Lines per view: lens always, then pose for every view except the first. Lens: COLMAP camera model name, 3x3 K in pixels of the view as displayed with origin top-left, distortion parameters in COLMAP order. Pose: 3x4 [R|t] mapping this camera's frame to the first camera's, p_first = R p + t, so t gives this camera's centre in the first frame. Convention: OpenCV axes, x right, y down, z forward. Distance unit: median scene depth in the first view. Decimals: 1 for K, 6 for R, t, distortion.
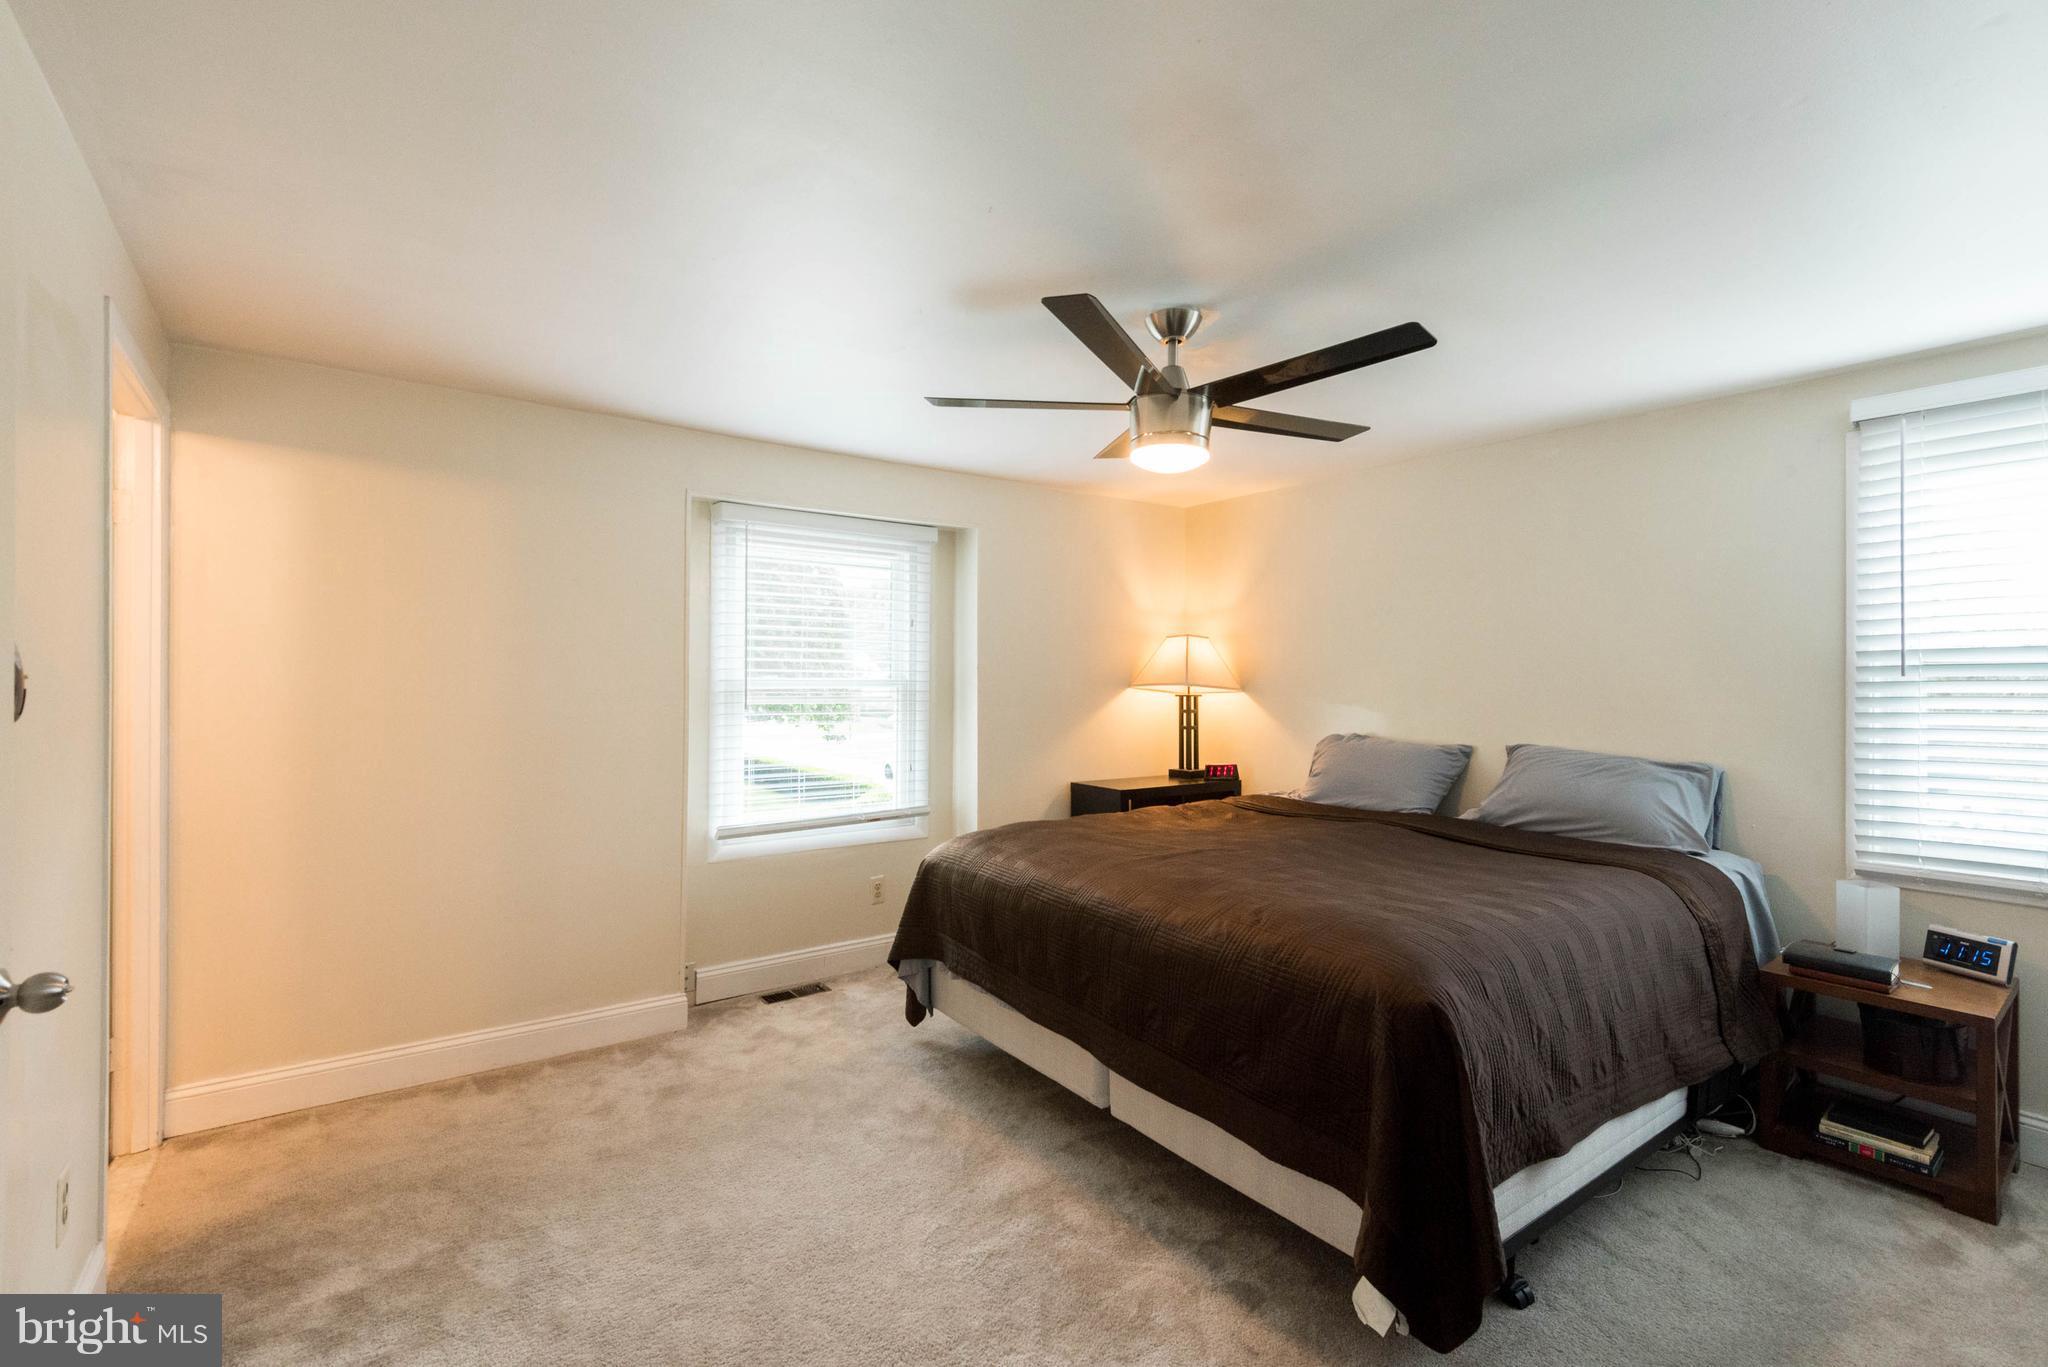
lens RADIAL K [[926.8, 0, 1026.0], [0, 926.8, 684.9], [0, 0, 1]] dist [0.016003, -0.004626]
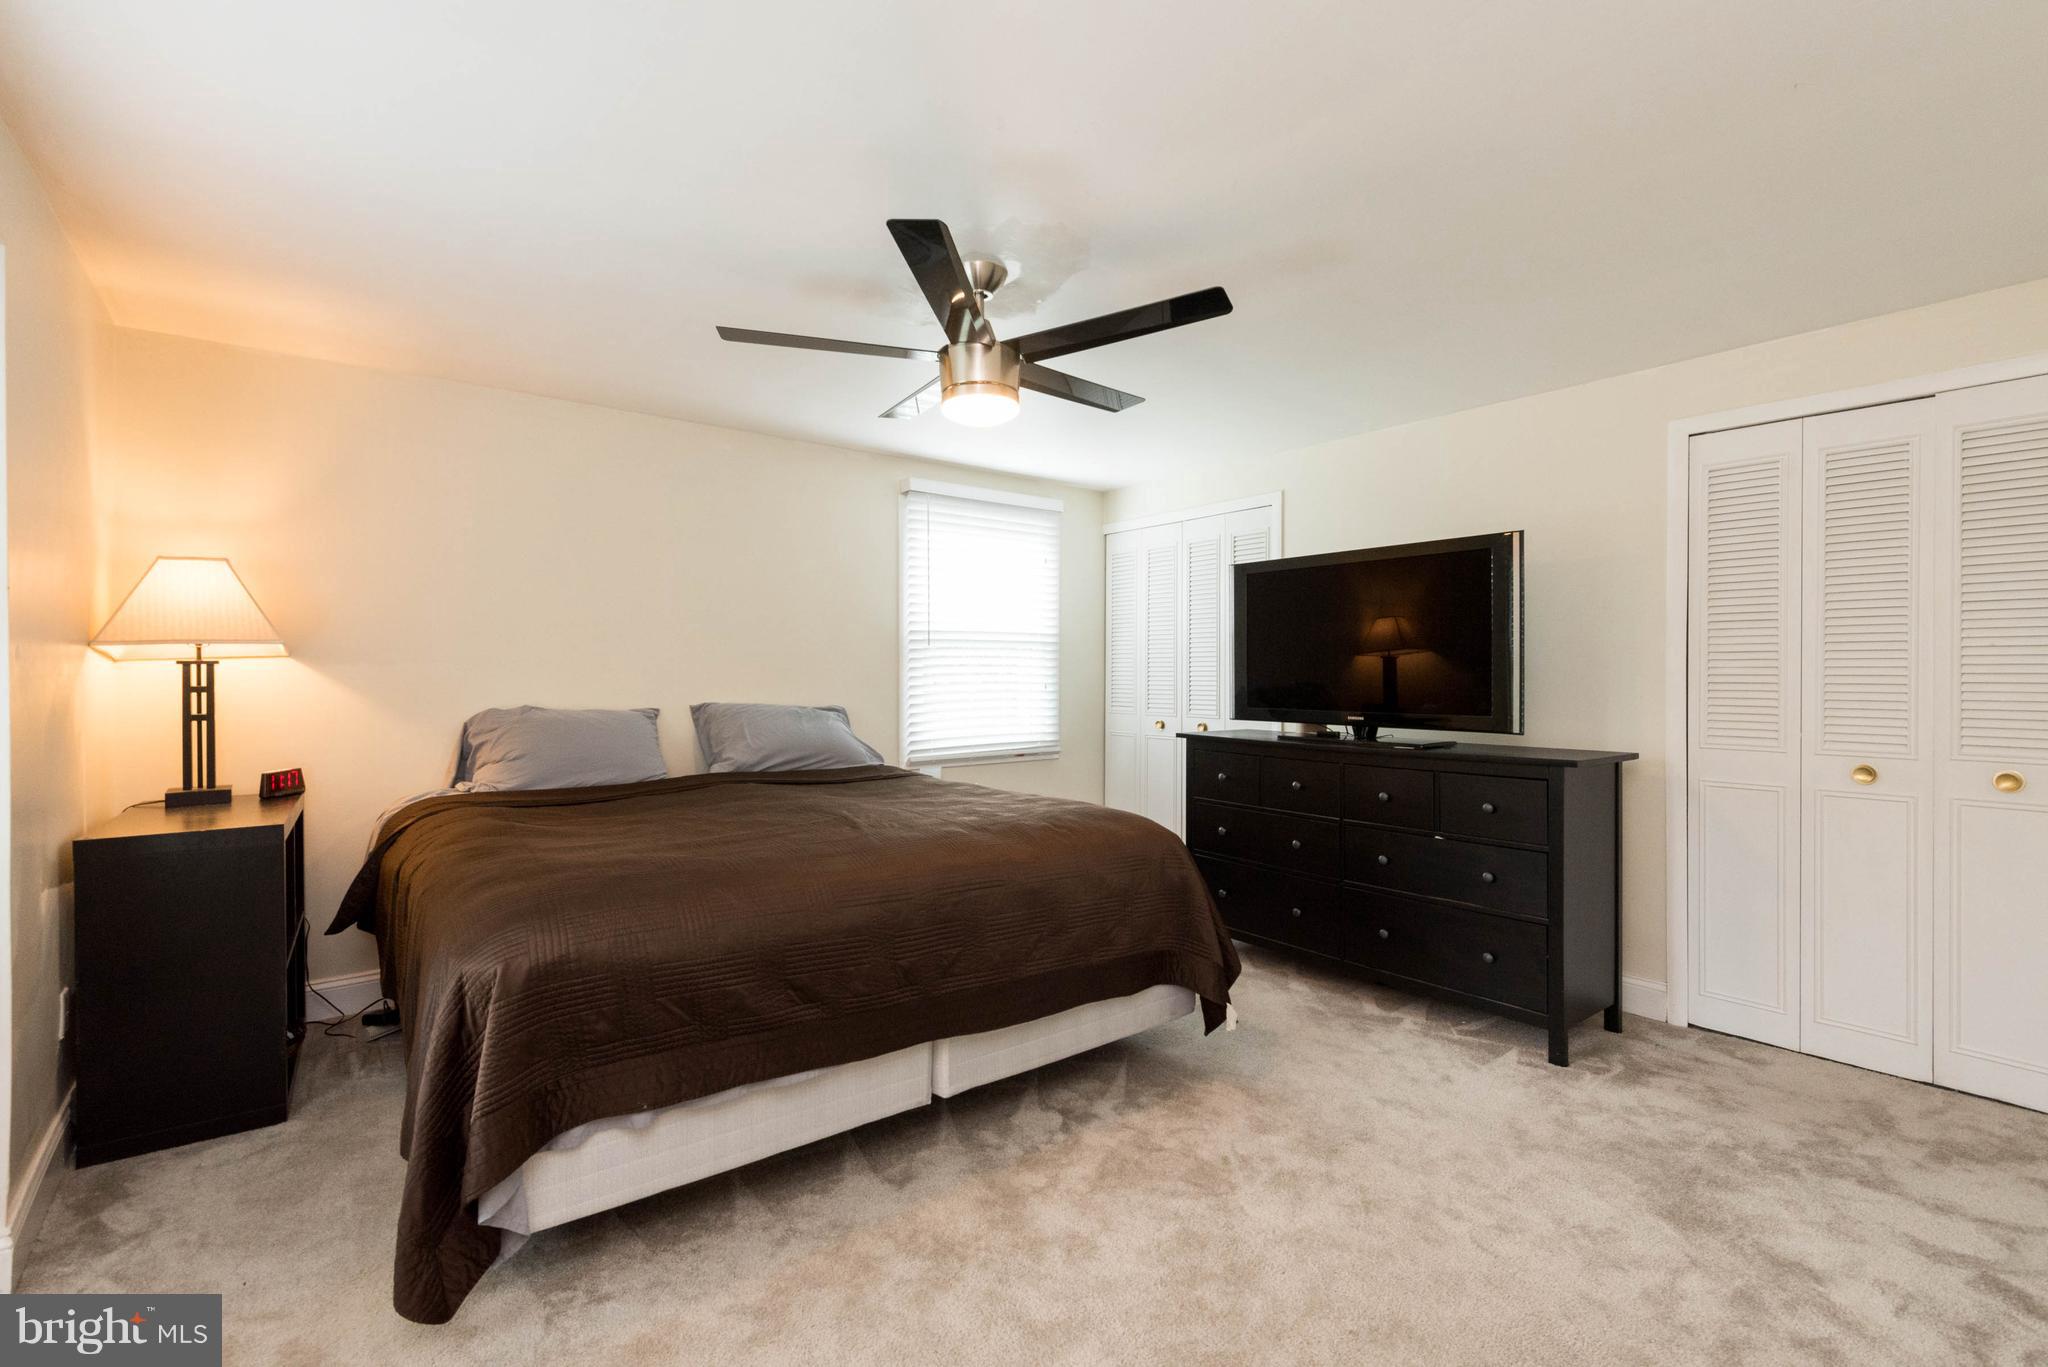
lens RADIAL K [[926.8, 0, 1030.4], [0, 926.8, 676.2], [0, 0, 1]] dist [0.016003, -0.004626]
pose [[-0.035326, -0.022402, 0.999125, -0.594418], [-0.004576, 0.999742, 0.022254, 0.006509], [-0.999365, -0.003786, -0.035419, 0.660494]]
